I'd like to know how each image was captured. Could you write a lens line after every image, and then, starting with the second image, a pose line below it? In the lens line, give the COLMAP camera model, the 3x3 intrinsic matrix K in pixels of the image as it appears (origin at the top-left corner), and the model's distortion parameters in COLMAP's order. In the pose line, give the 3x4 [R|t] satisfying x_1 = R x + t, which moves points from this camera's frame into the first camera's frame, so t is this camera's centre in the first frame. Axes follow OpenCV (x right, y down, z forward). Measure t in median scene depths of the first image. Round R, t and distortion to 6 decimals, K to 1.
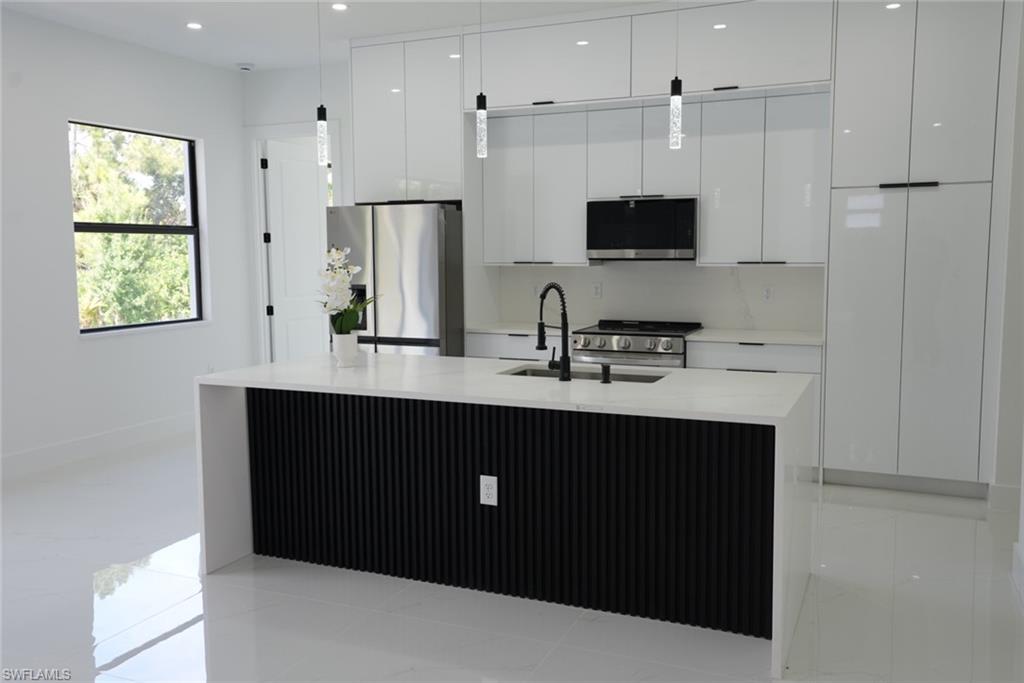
lens RADIAL K [[867.9, 0, 510.1], [0, 867.9, 338.2], [0, 0, 1]] dist [0.018132, 0.068517]
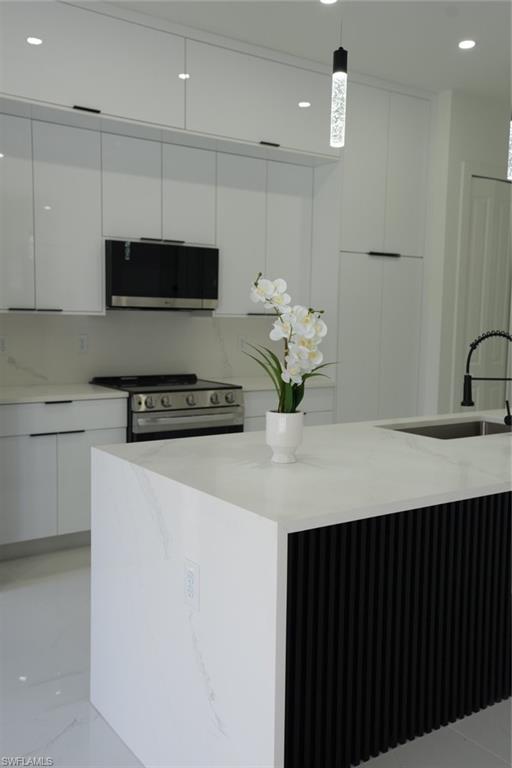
lens RADIAL K [[729.7, 0, 256.0], [0, 729.7, 384.0], [0, 0, 1]] dist [0.050451, -0.001951]
pose [[0.521729, -0.066005, 0.850554, -0.476675], [0.065107, 0.997175, 0.037446, -0.034242], [-0.850623, 0.035840, 0.524552, 0.521203]]
